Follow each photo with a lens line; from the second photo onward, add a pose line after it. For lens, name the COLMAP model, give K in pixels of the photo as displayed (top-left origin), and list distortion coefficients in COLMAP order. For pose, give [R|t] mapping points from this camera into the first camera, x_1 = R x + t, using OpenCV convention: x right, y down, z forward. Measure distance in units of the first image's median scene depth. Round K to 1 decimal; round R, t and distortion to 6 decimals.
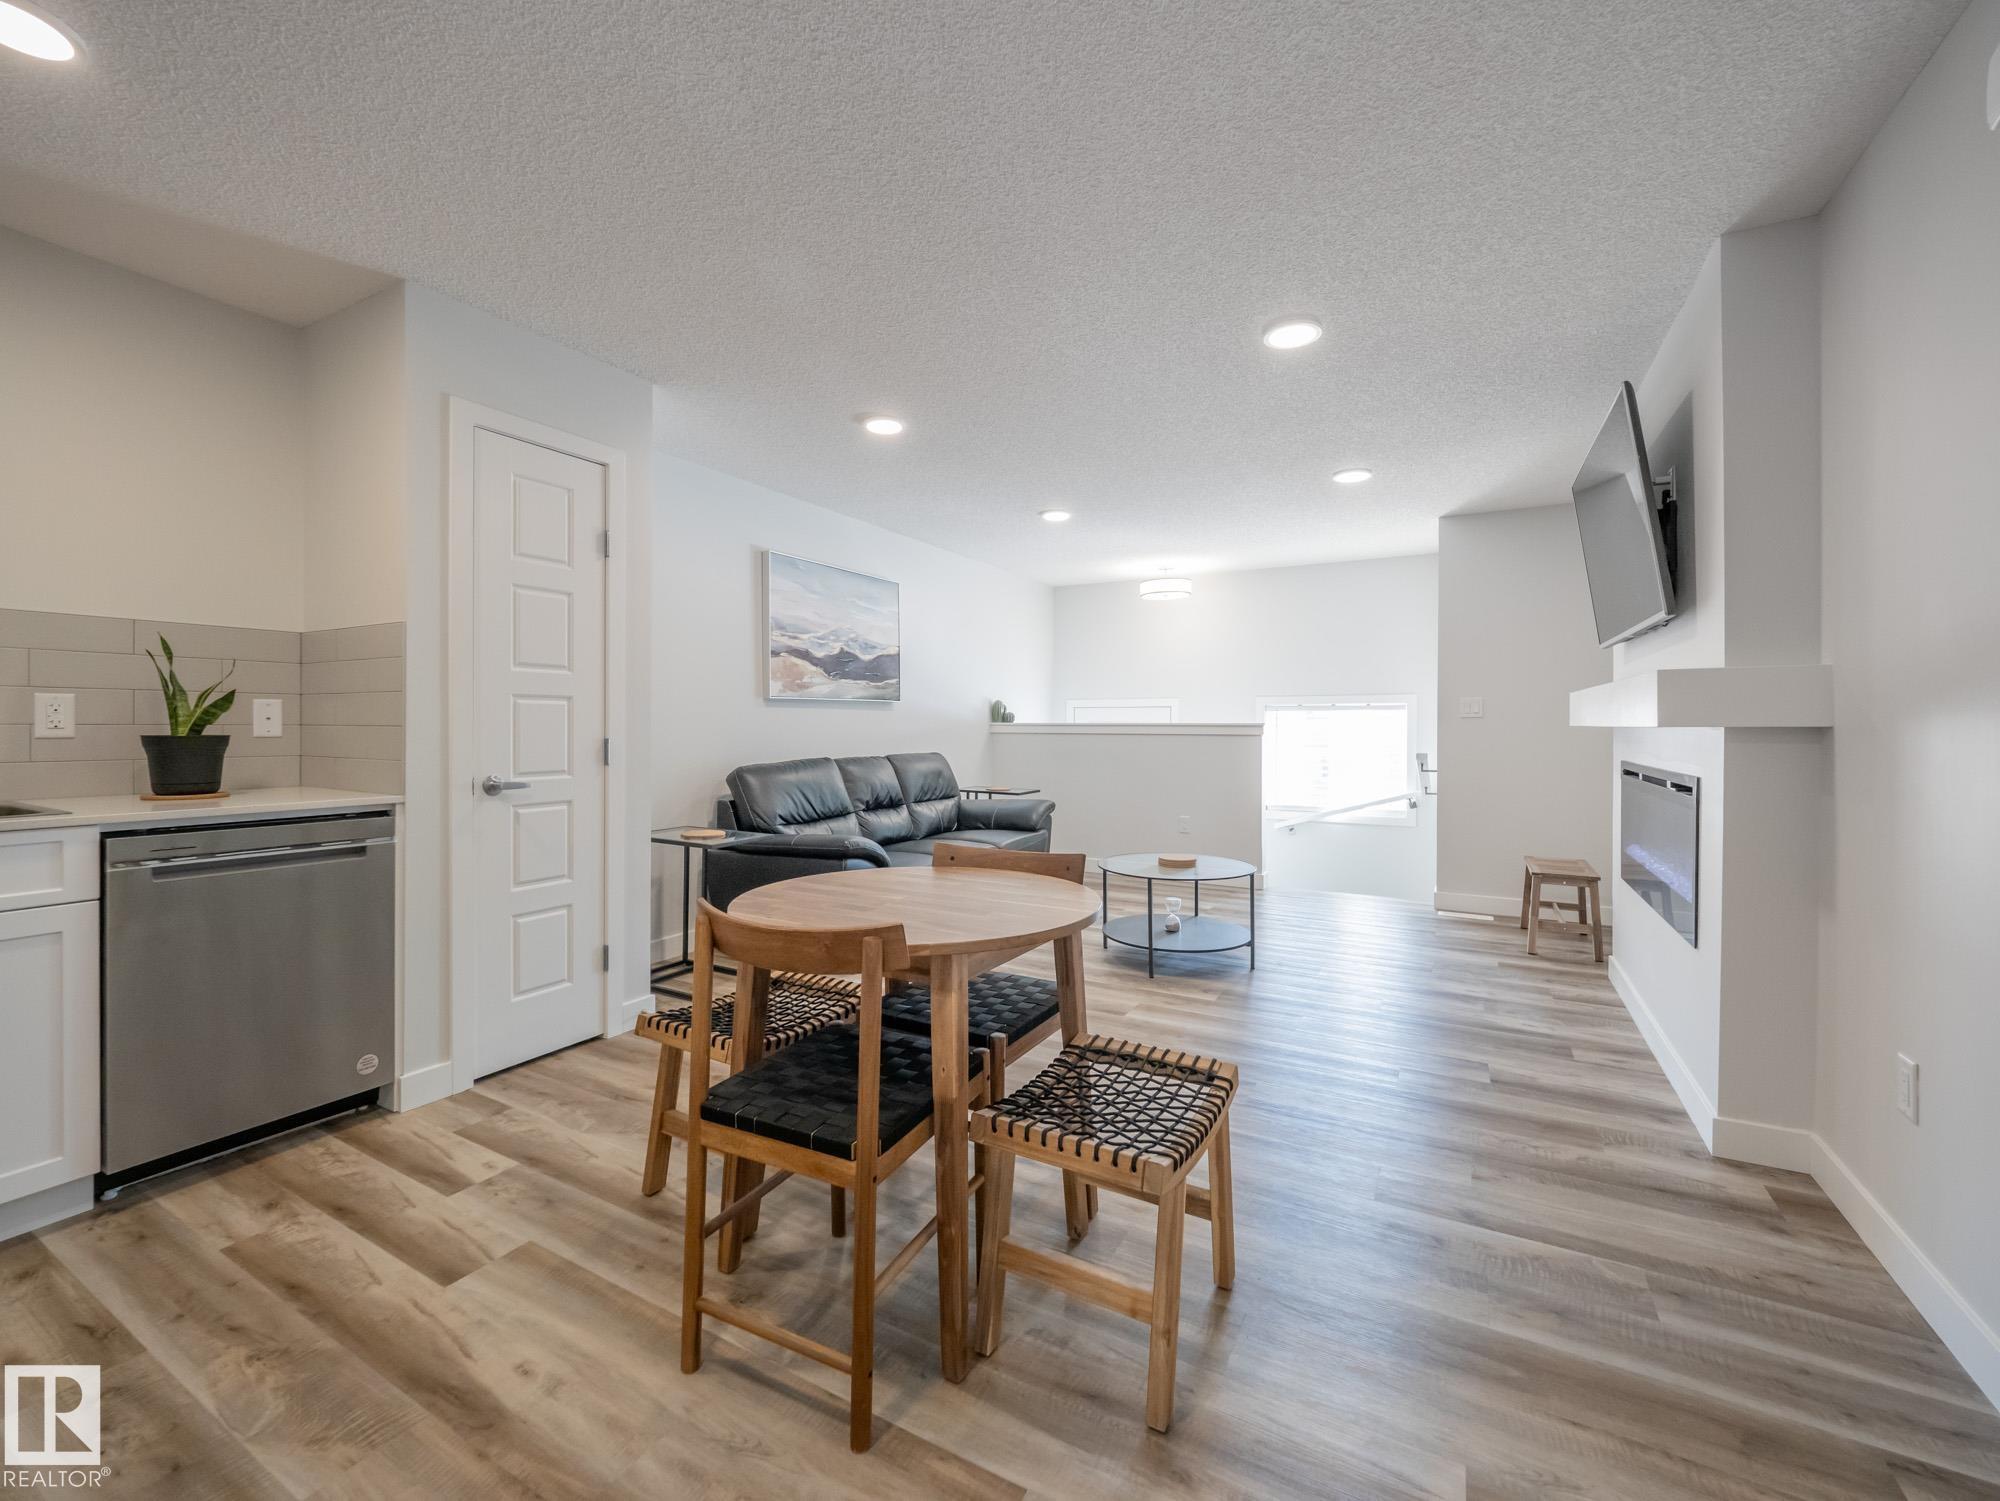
lens RADIAL K [[837.0, 0, 995.6], [0, 837.0, 737.2], [0, 0, 1]] dist [0.000949, -0.003860]
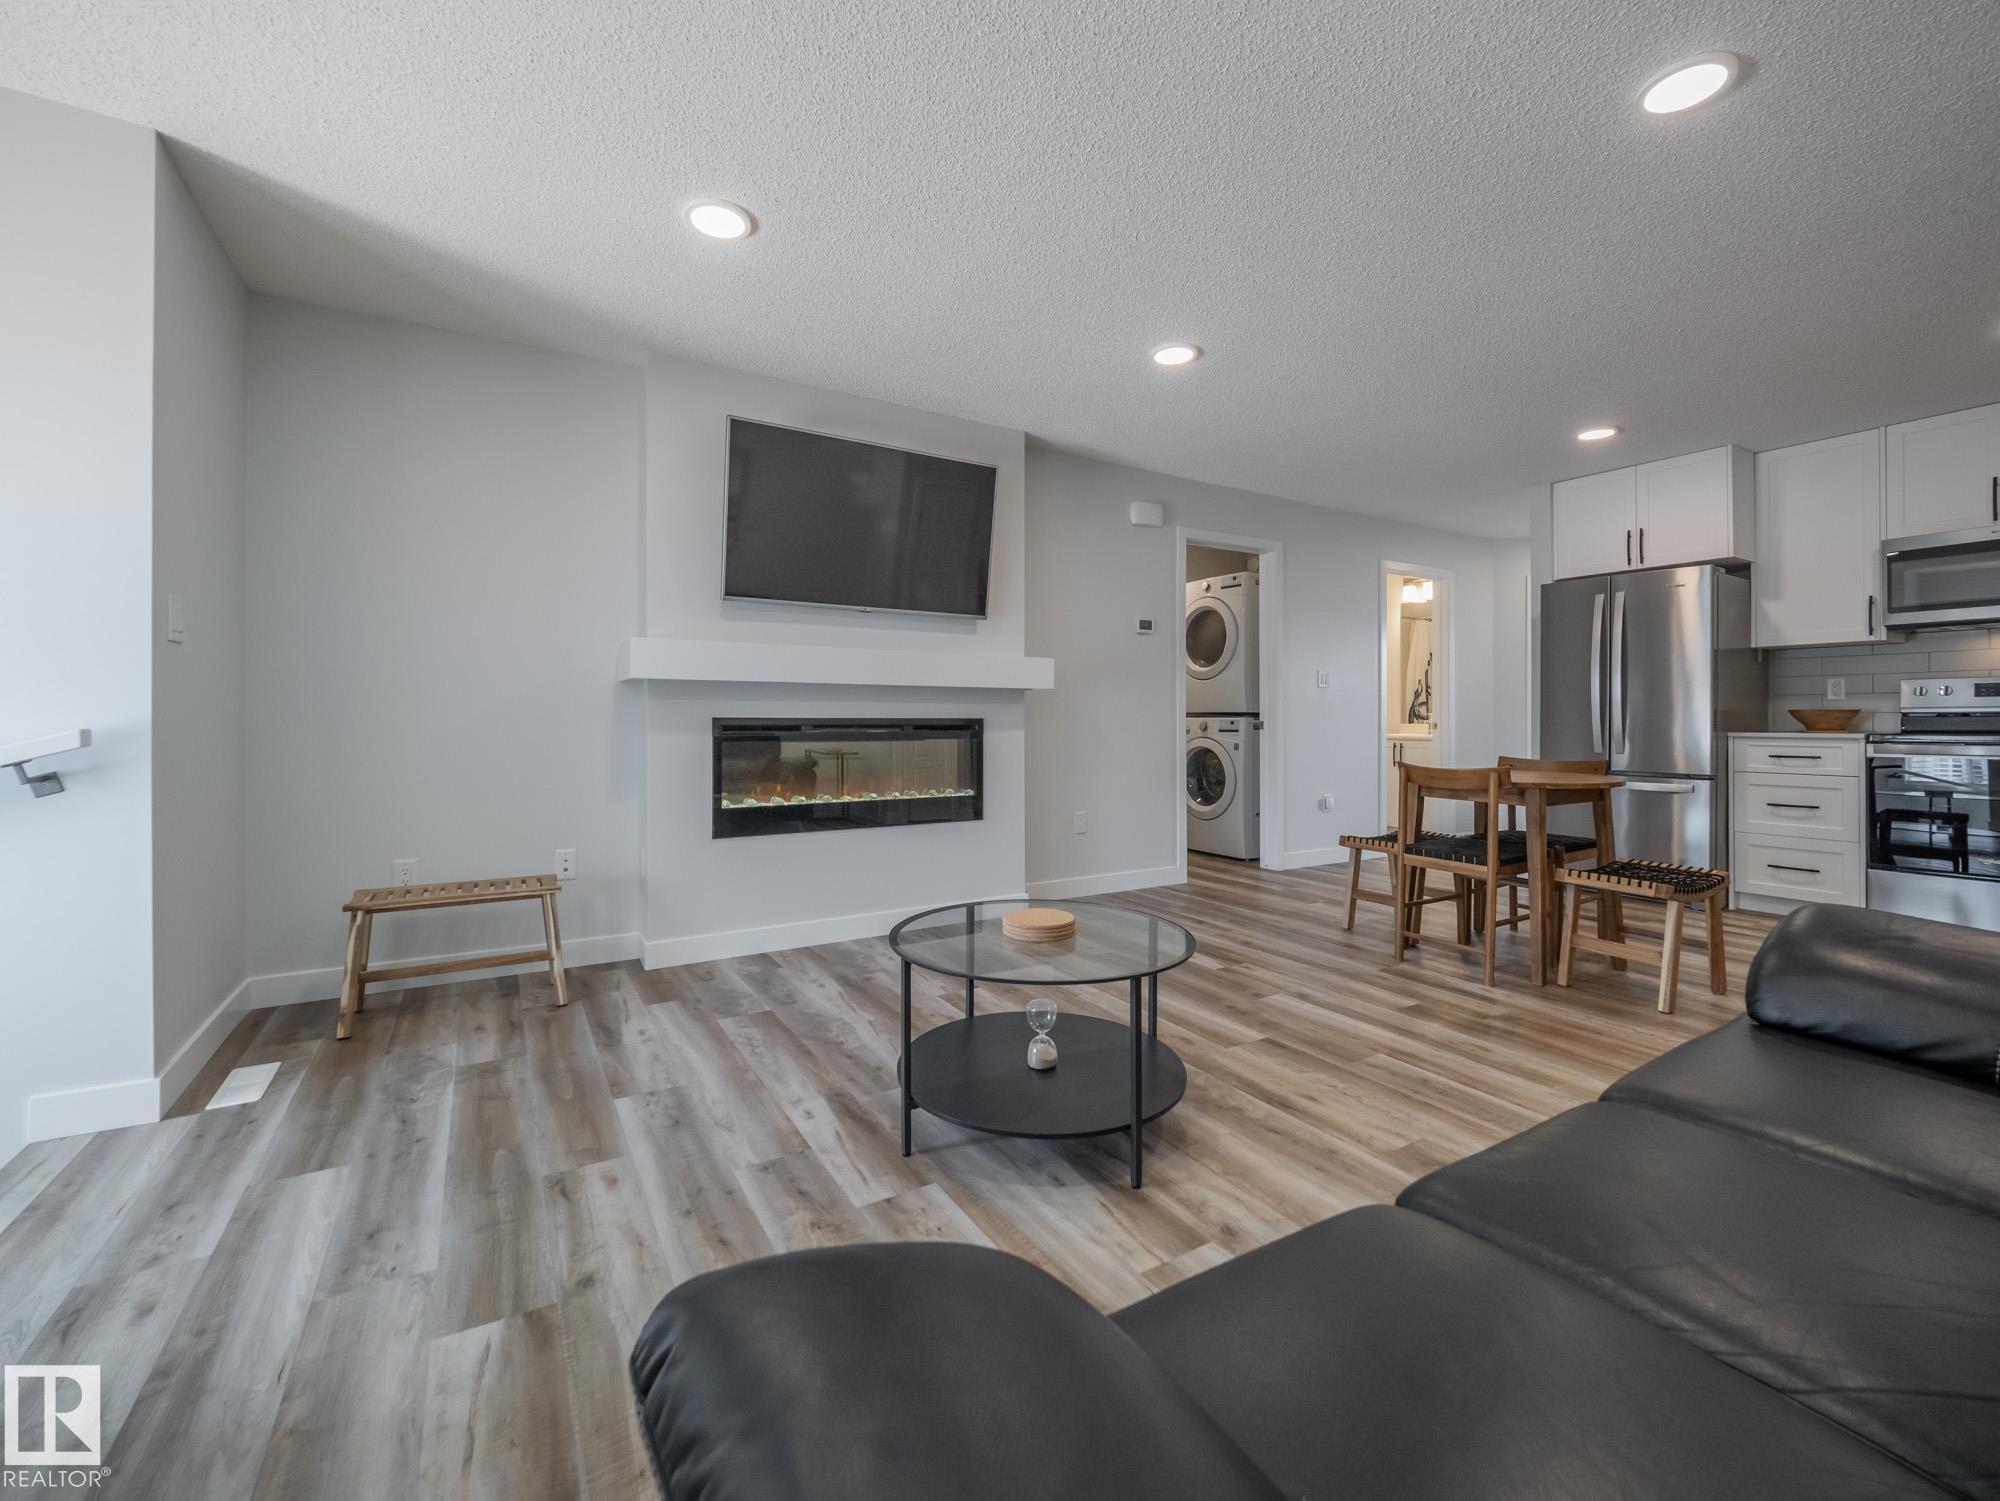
lens RADIAL K [[840.9, 0, 998.0], [0, 840.9, 719.9], [0, 0, 1]] dist [0.039148, -0.027763]
pose [[-0.867043, -0.005433, 0.498203, -0.021513], [0.002660, 0.999876, 0.015533, 0.016711], [-0.498226, 0.014793, -0.866921, 1.718003]]
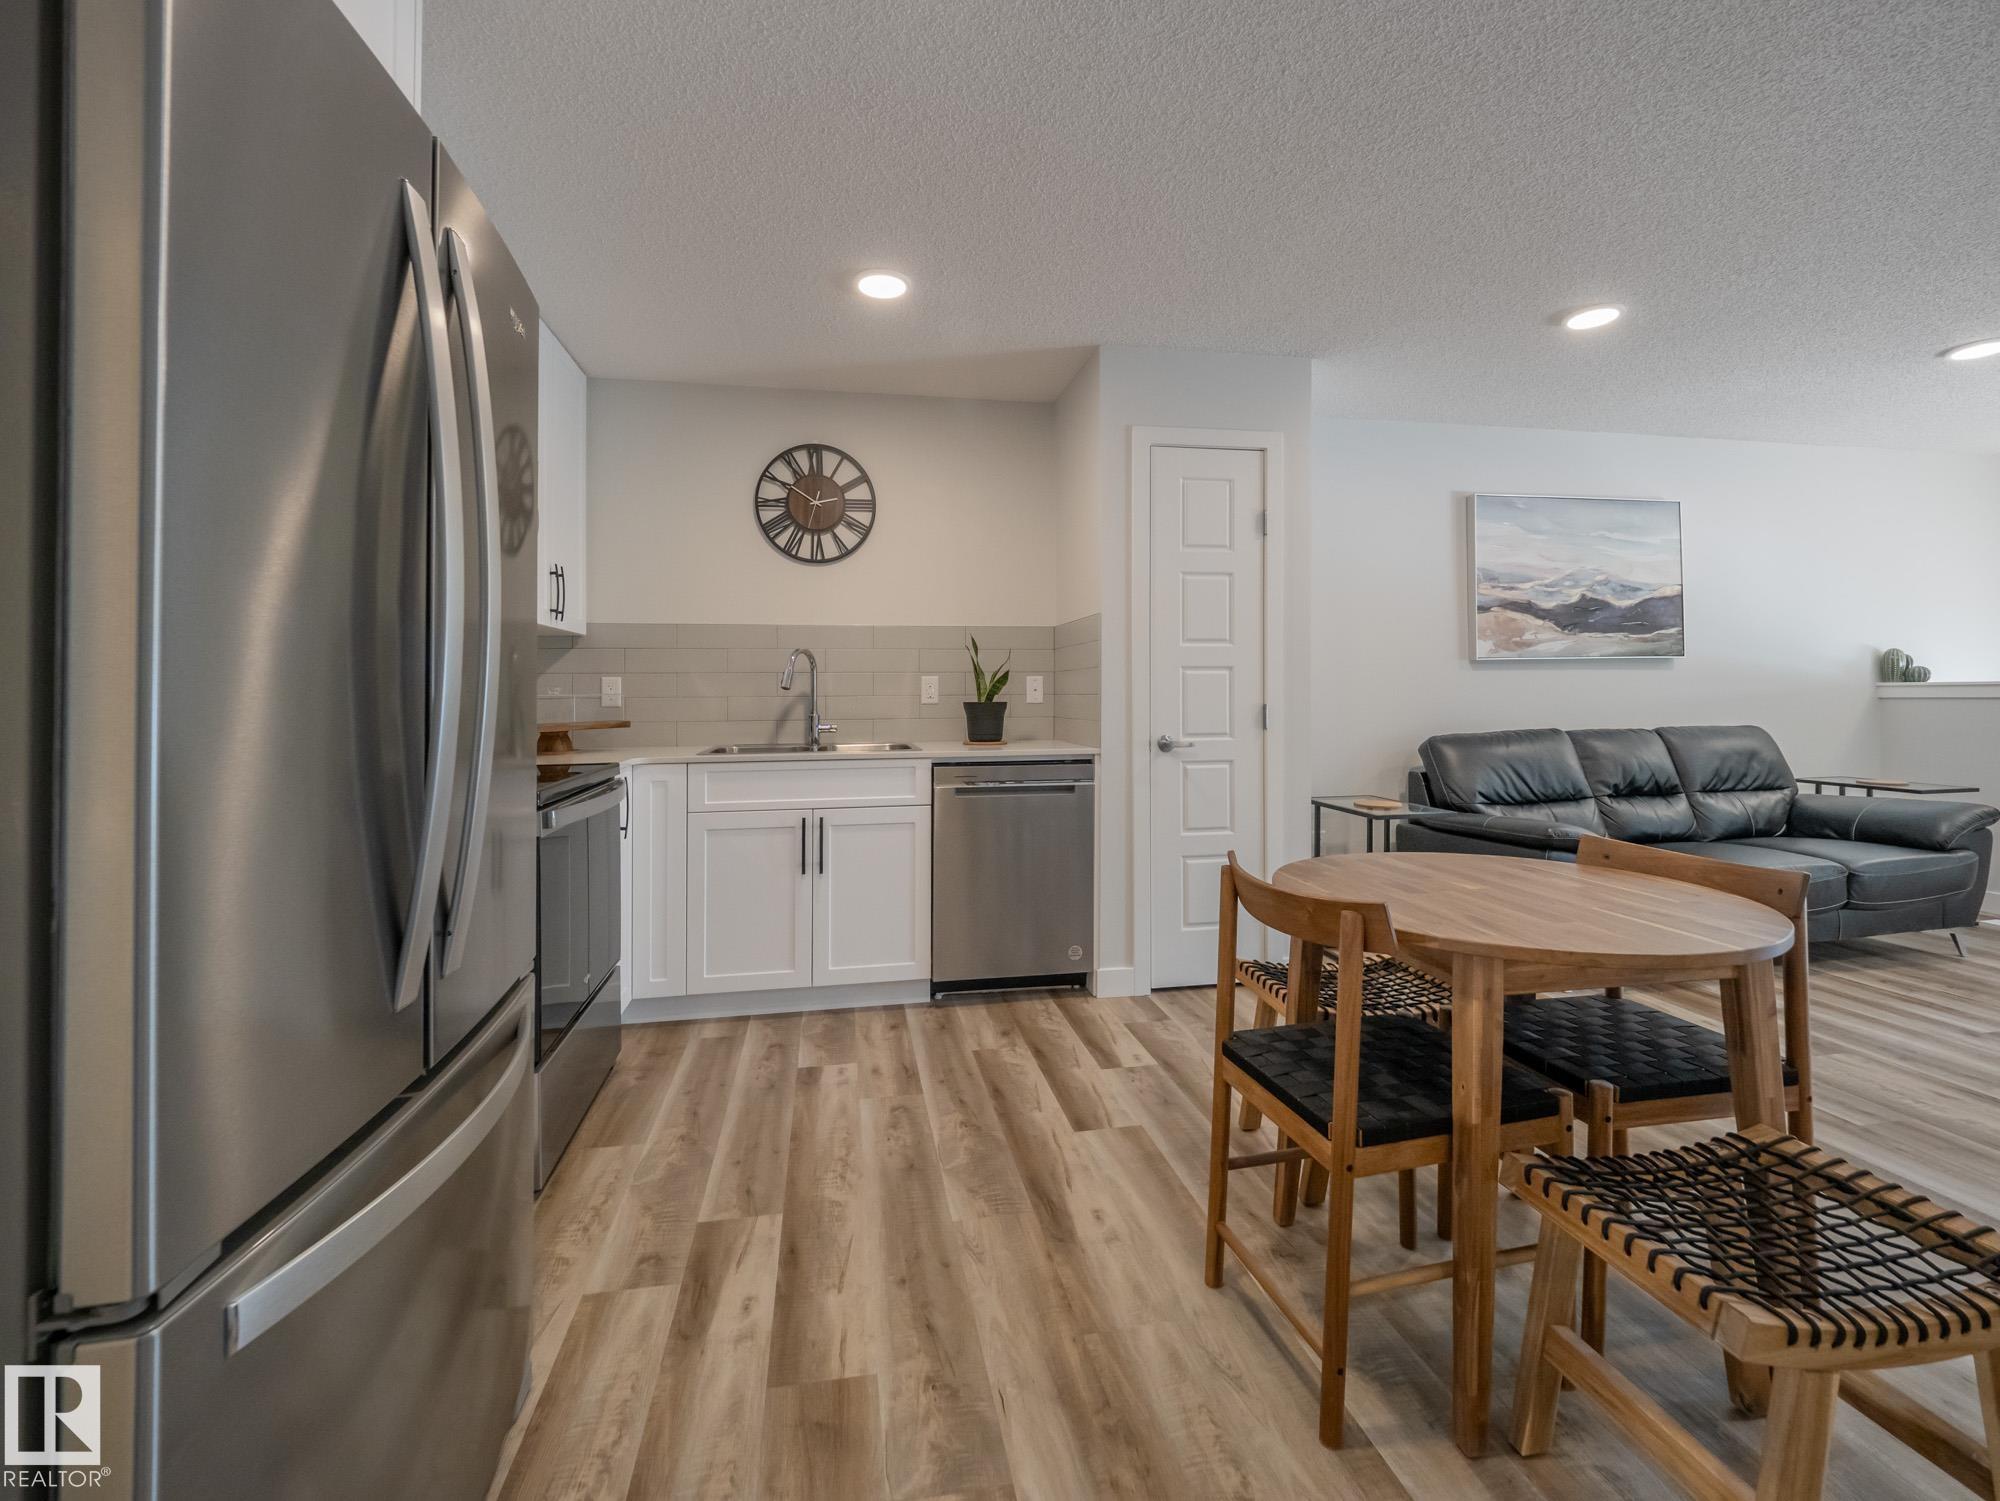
lens RADIAL K [[855.5, 0, 980.7], [0, 855.5, 697.9], [0, 0, 1]] dist [0.001528, -0.005063]
pose [[0.633163, -0.005940, -0.773996, 0.129962], [-0.001149, 0.999962, -0.008614, 0.002582], [0.774018, 0.006344, 0.633132, 0.024859]]
